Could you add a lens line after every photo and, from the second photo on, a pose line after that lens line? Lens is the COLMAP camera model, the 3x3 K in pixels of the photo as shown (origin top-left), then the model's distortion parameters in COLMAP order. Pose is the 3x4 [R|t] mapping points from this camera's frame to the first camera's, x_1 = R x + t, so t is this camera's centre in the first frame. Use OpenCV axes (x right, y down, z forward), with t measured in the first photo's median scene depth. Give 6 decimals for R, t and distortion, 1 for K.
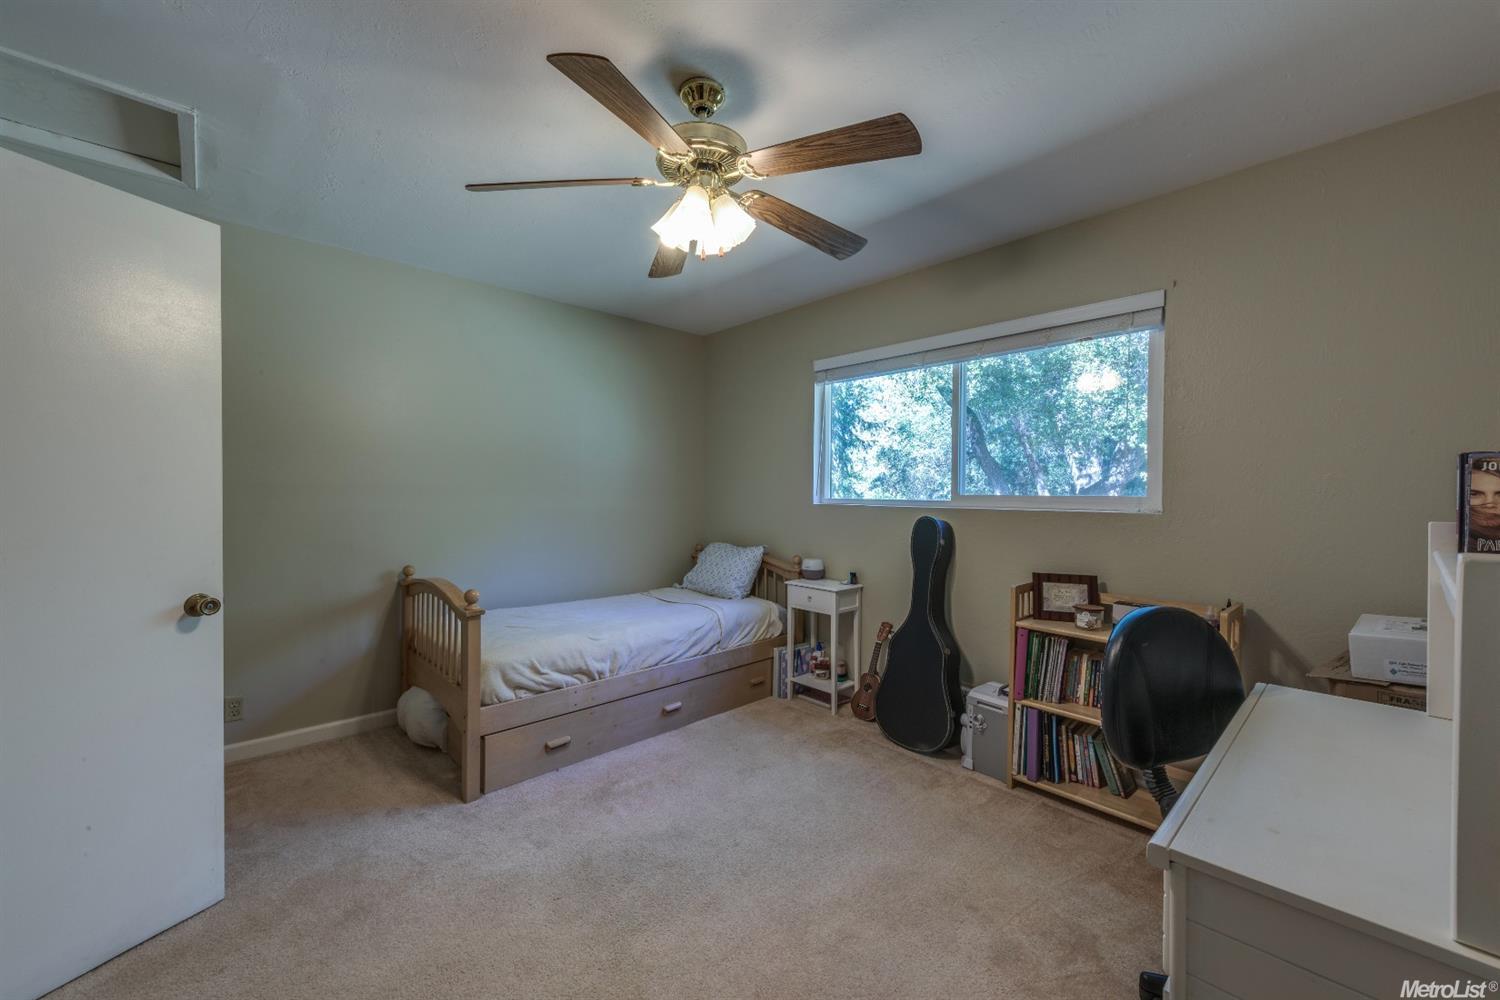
lens RADIAL K [[586.3, 0, 747.0], [0, 586.3, 496.0], [0, 0, 1]] dist [0.002756, -0.001408]
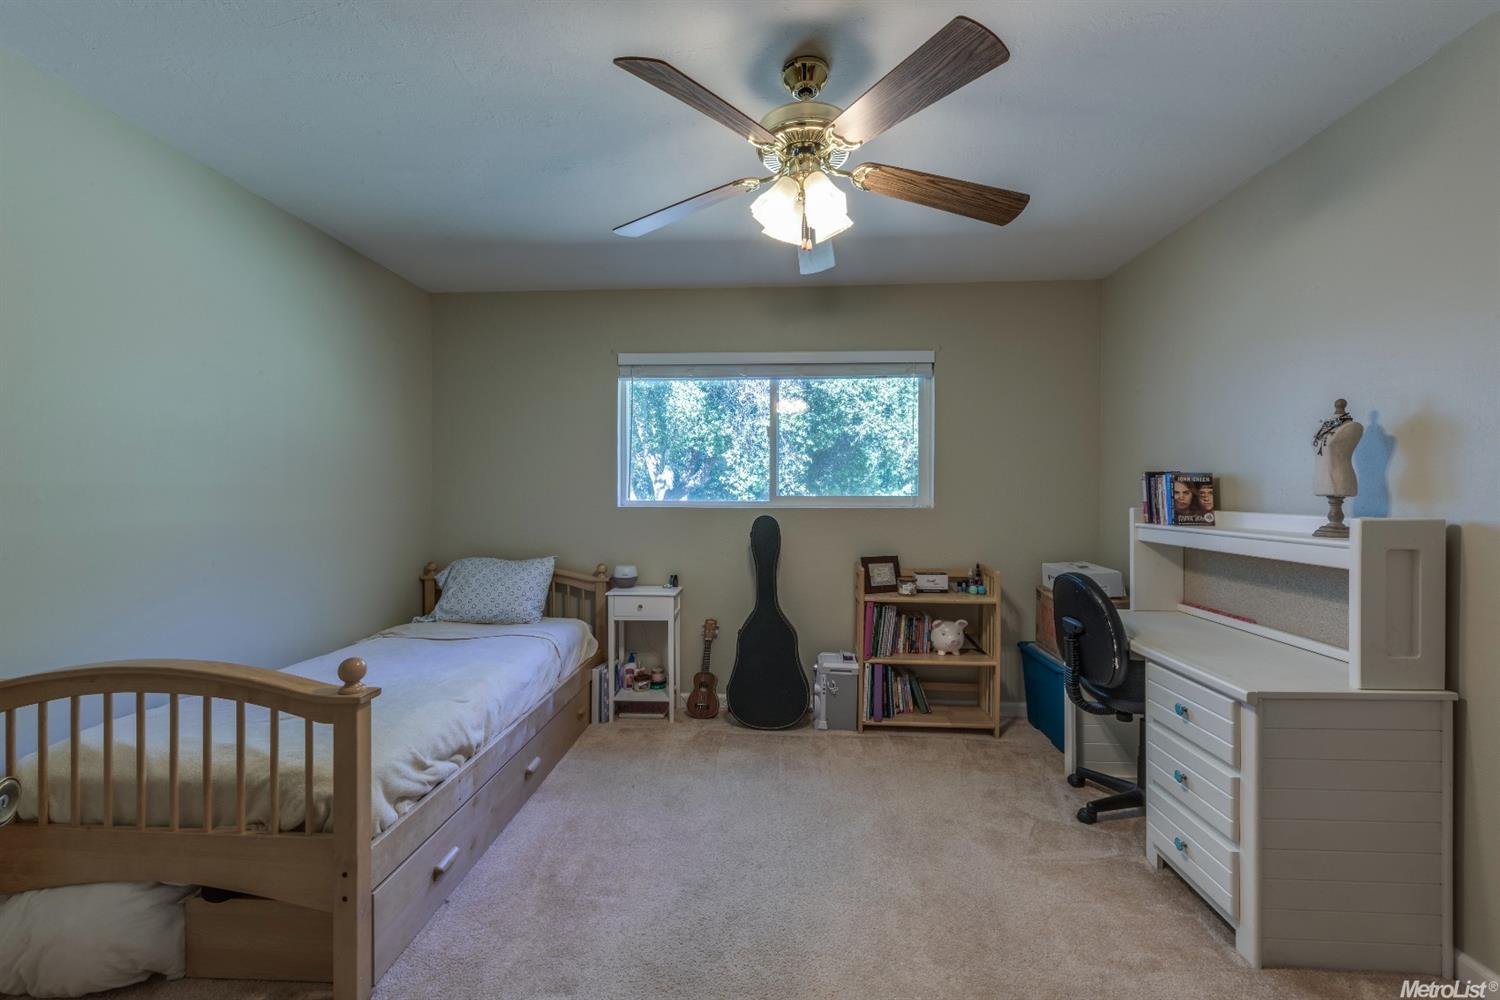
lens RADIAL K [[586.3, 0, 749.7], [0, 586.3, 495.7], [0, 0, 1]] dist [0.002756, -0.001408]
pose [[0.718311, -0.006150, 0.695695, -0.517692], [0.009083, 0.999959, -0.000538, -0.002522], [-0.695663, 0.006705, 0.718337, 0.247870]]
